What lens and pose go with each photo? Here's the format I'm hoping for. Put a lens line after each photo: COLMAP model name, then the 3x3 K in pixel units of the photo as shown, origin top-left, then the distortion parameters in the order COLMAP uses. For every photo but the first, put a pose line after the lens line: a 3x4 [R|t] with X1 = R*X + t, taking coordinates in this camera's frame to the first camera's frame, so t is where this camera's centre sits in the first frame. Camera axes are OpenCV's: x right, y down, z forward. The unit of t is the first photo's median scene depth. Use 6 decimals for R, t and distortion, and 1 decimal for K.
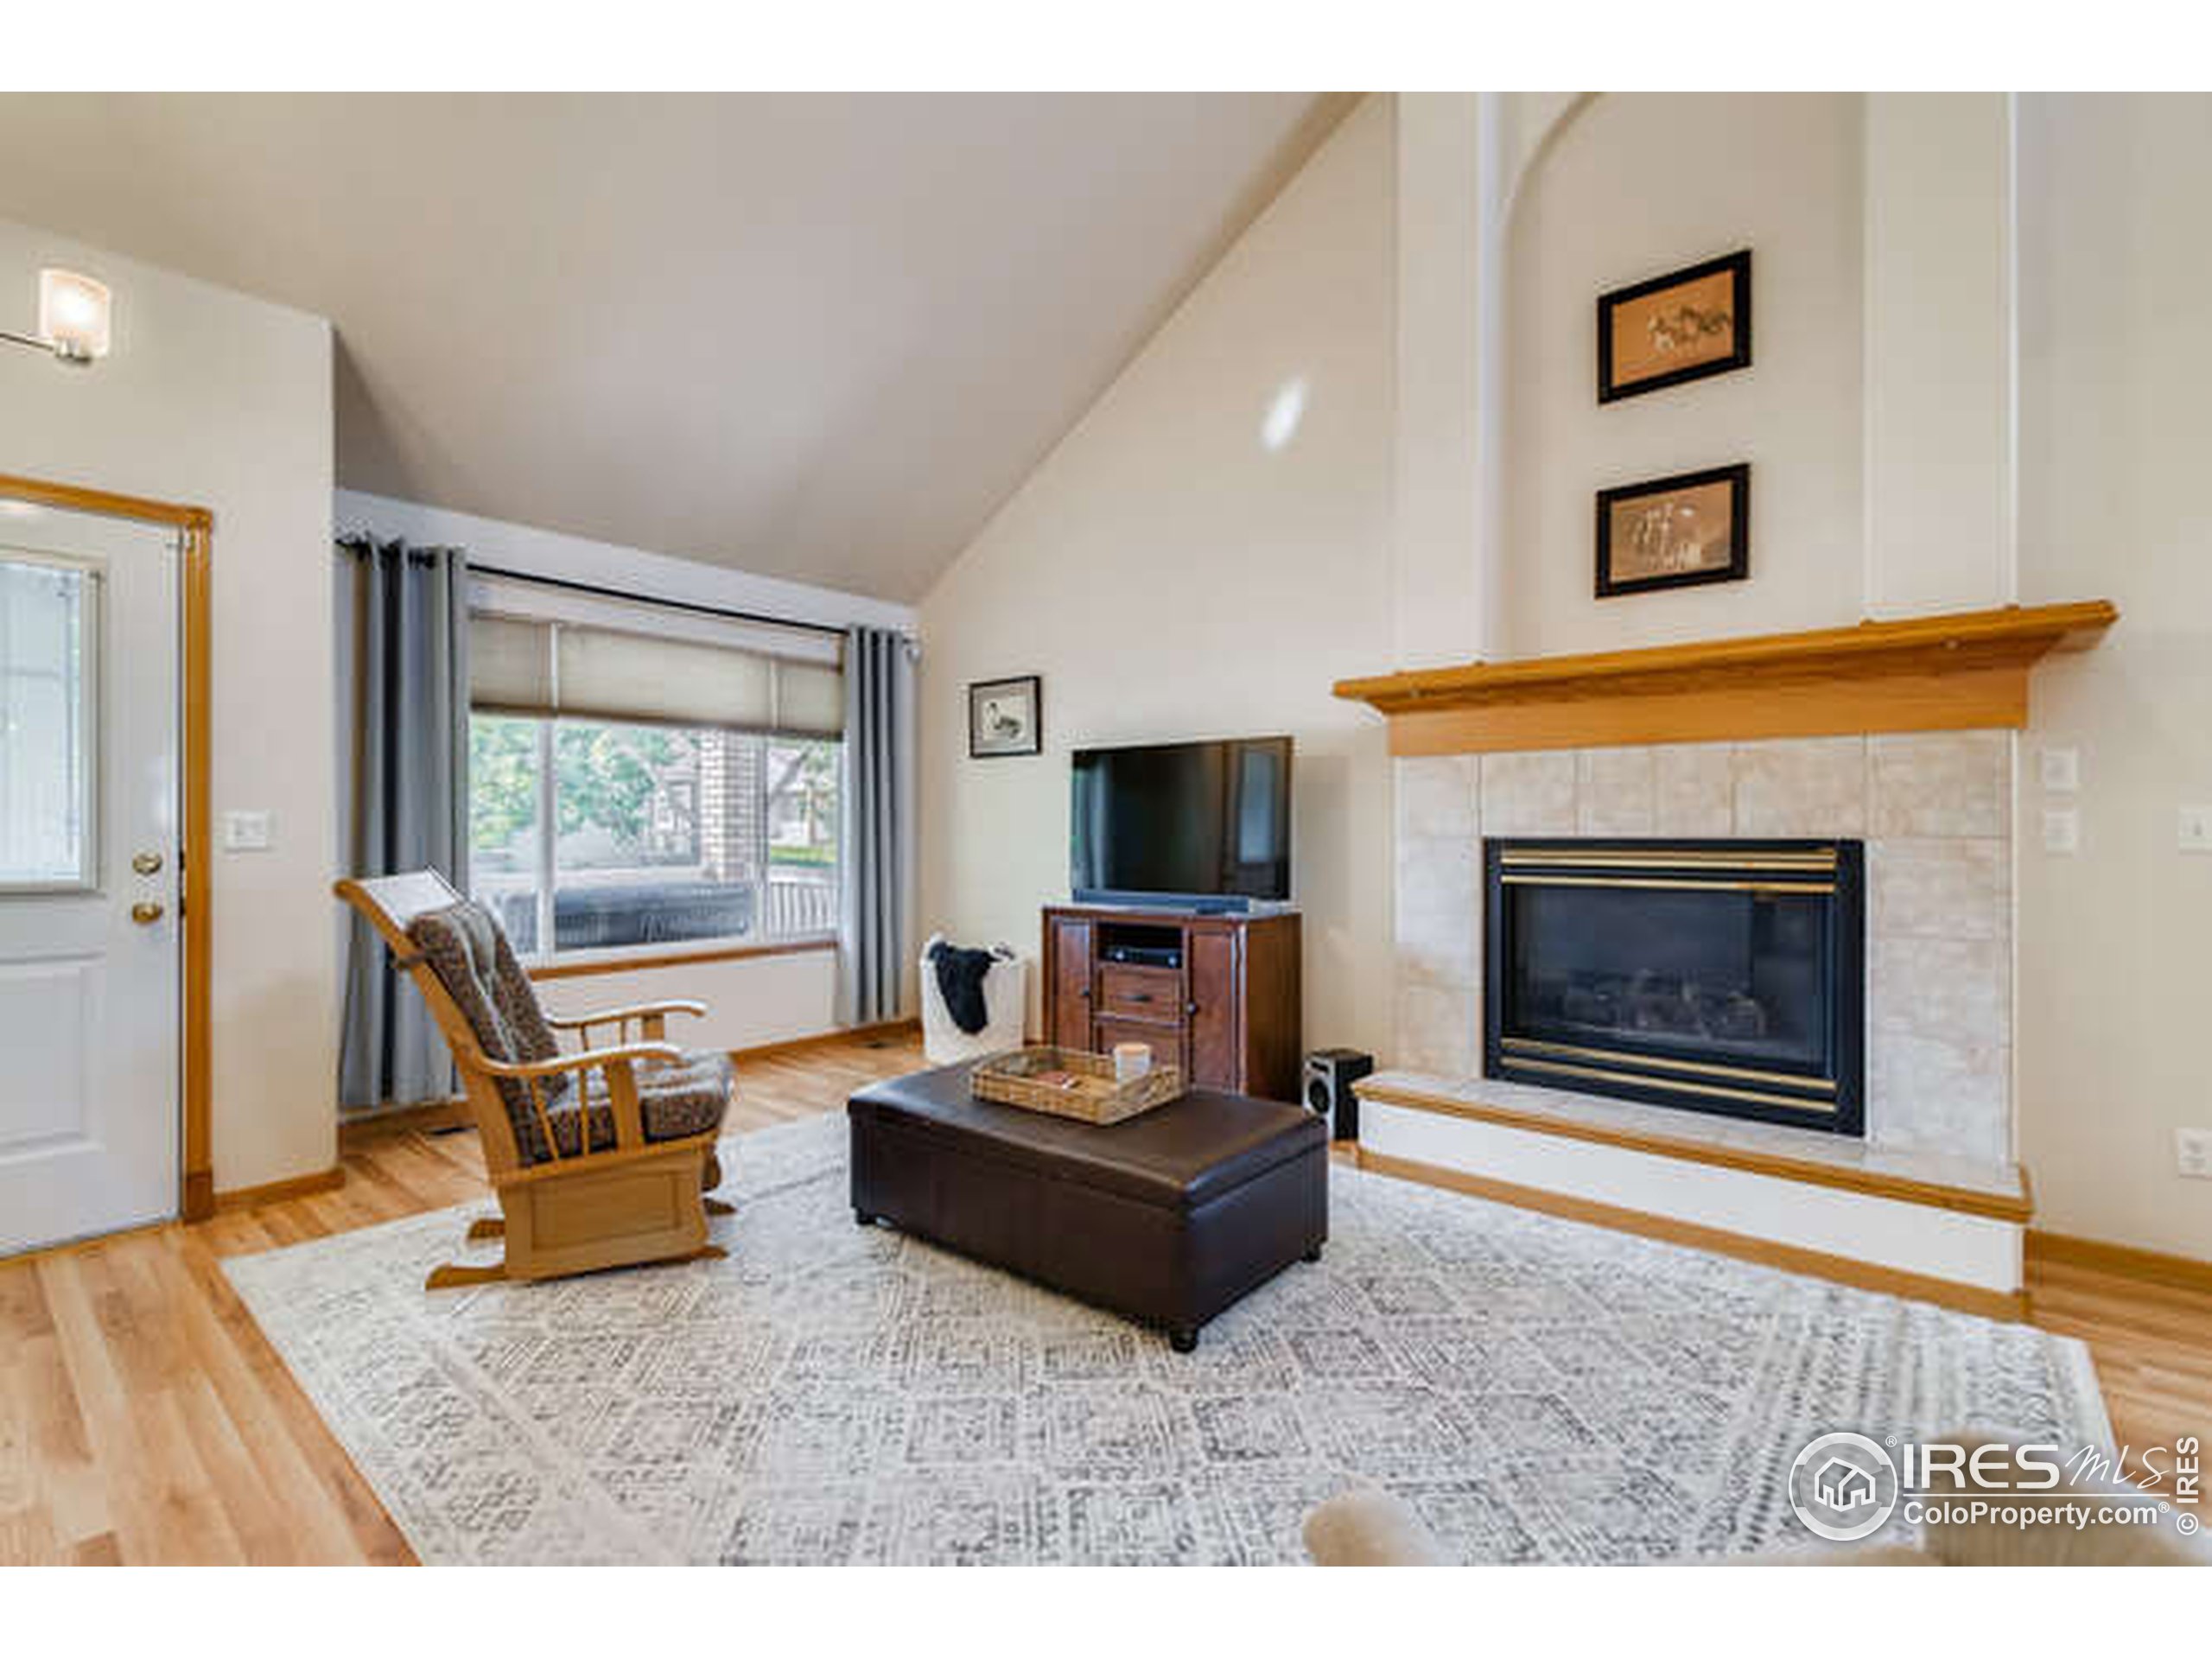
lens RADIAL K [[1005.1, 0, 1094.0], [0, 1005.1, 831.6], [0, 0, 1]] dist [0.001404, 0.000550]
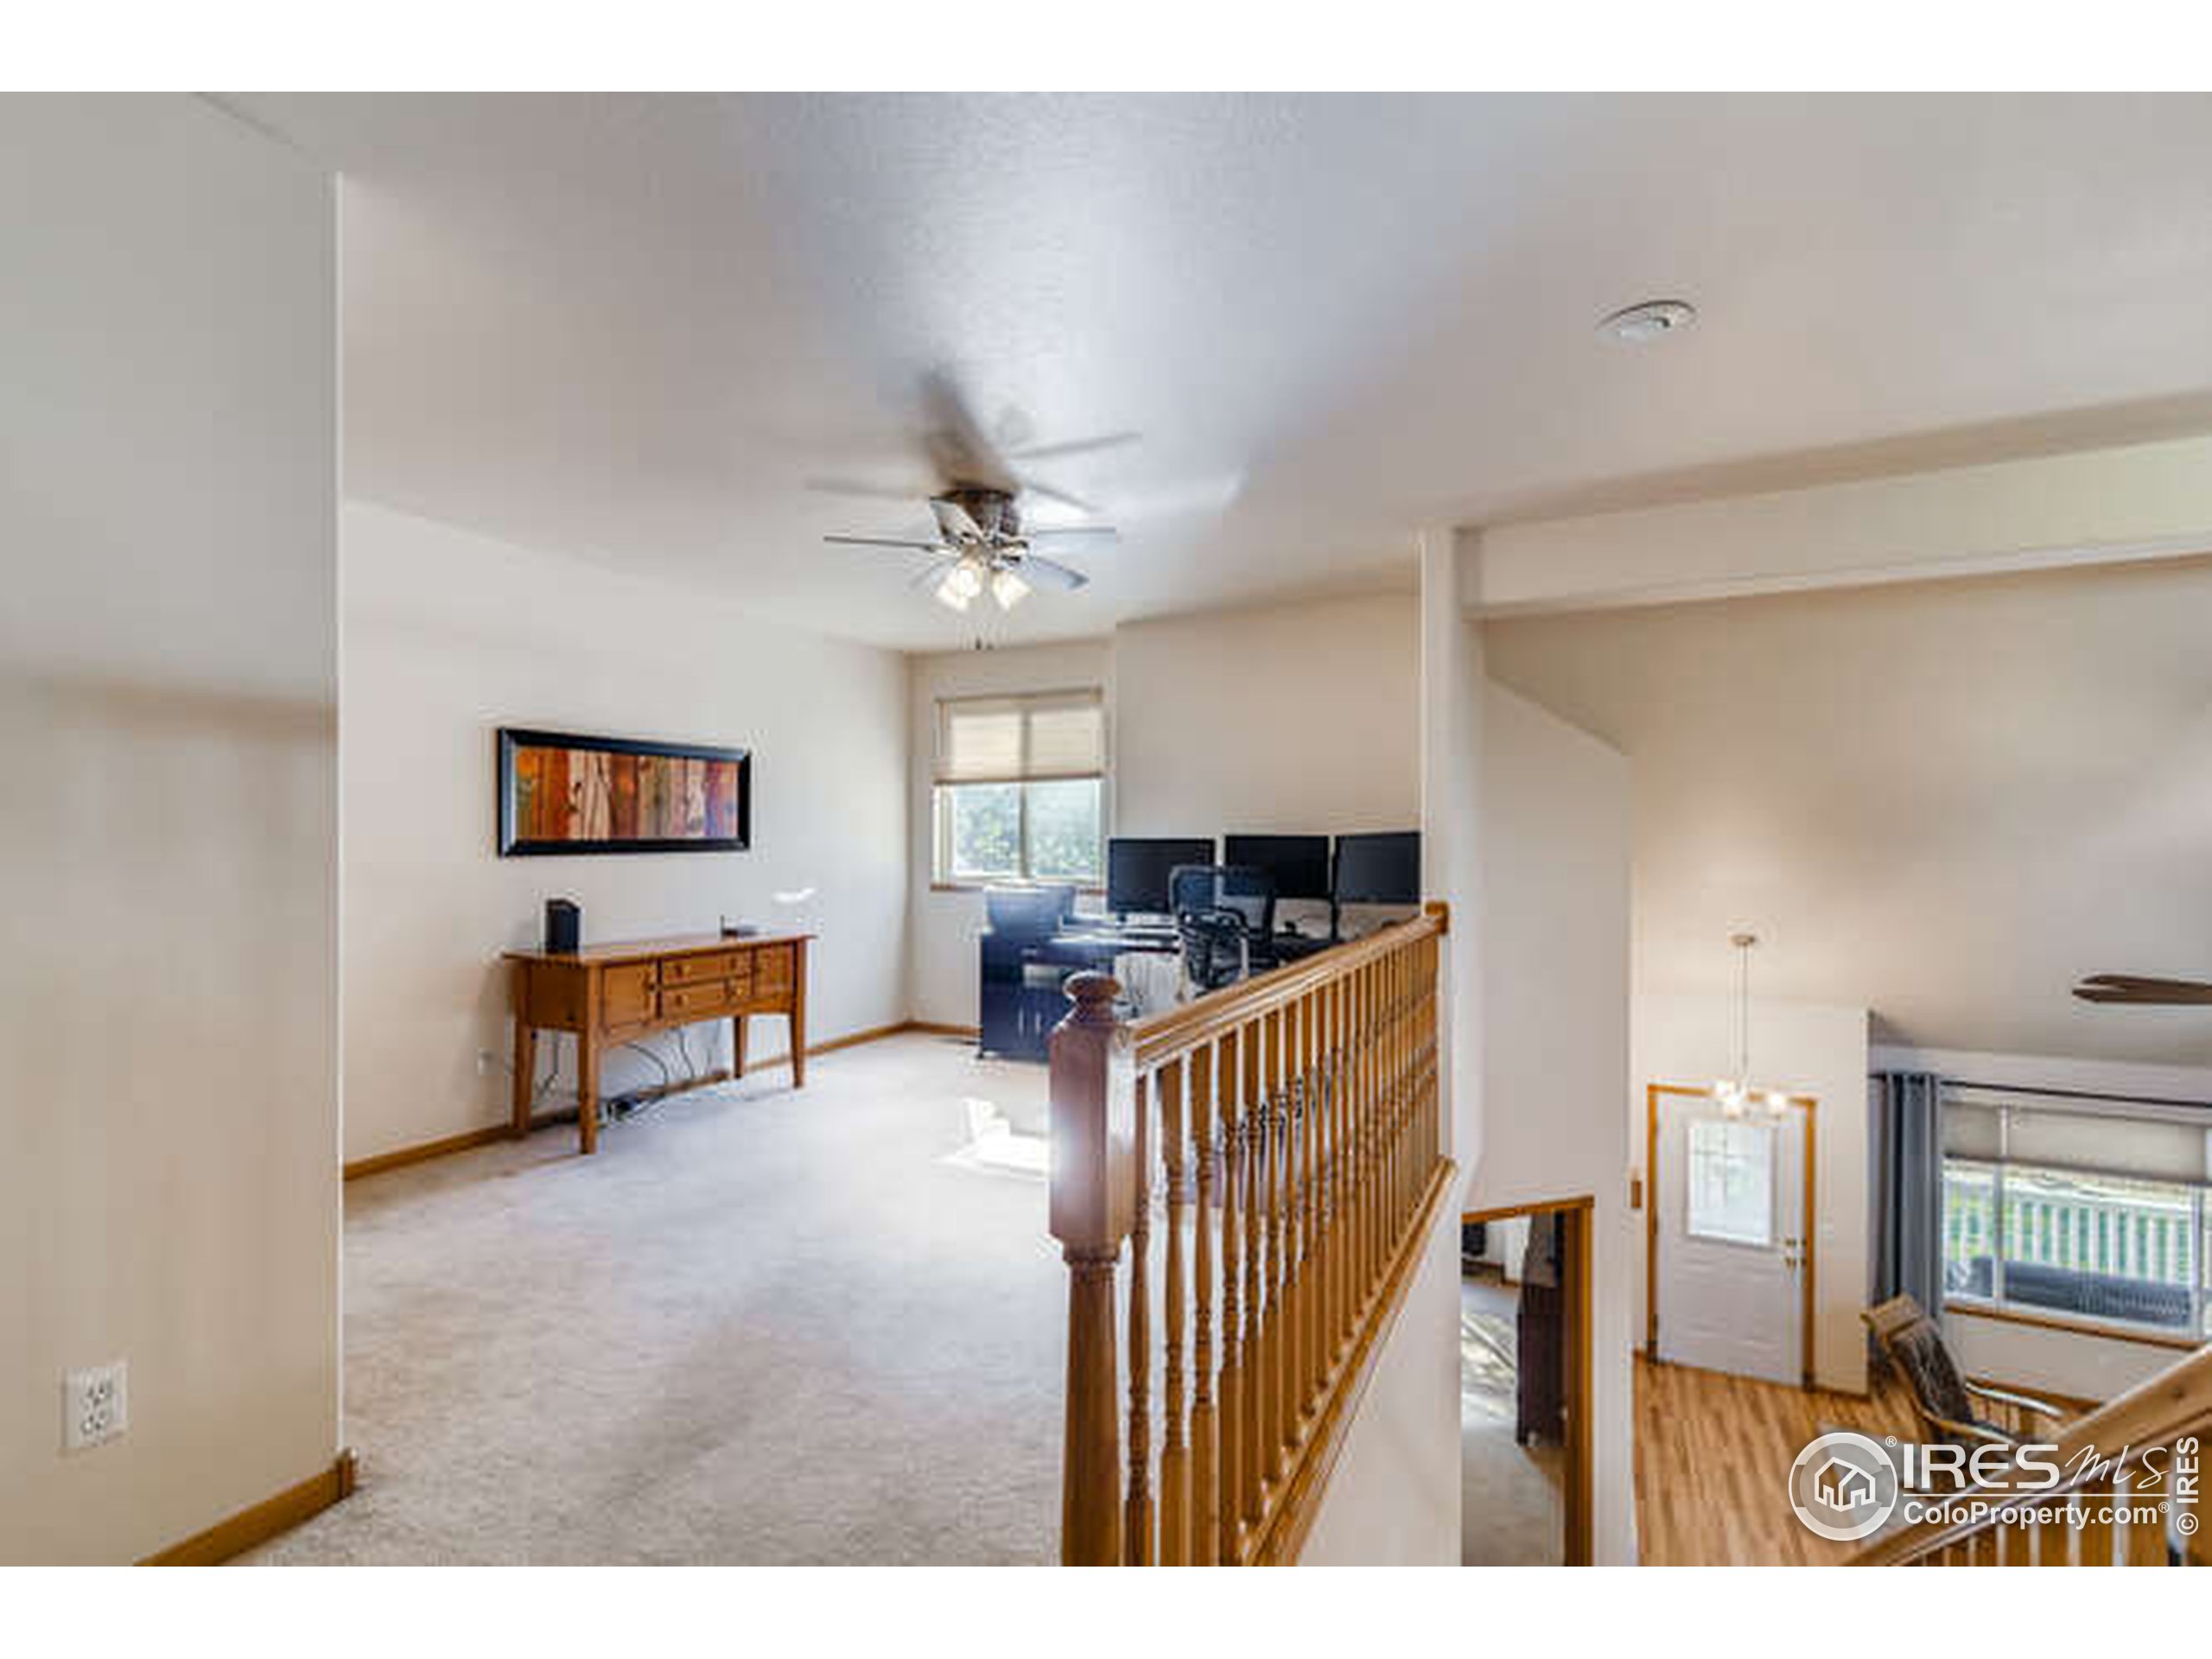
lens RADIAL K [[1005.1, 0, 1094.0], [0, 1005.1, 831.6], [0, 0, 1]] dist [0.001404, 0.000550]
pose [[0.244695, 0.003092, -0.969595, 0.775728], [-0.003884, 0.999990, 0.002209, -0.720553], [0.969592, 0.003226, 0.244705, -0.949671]]
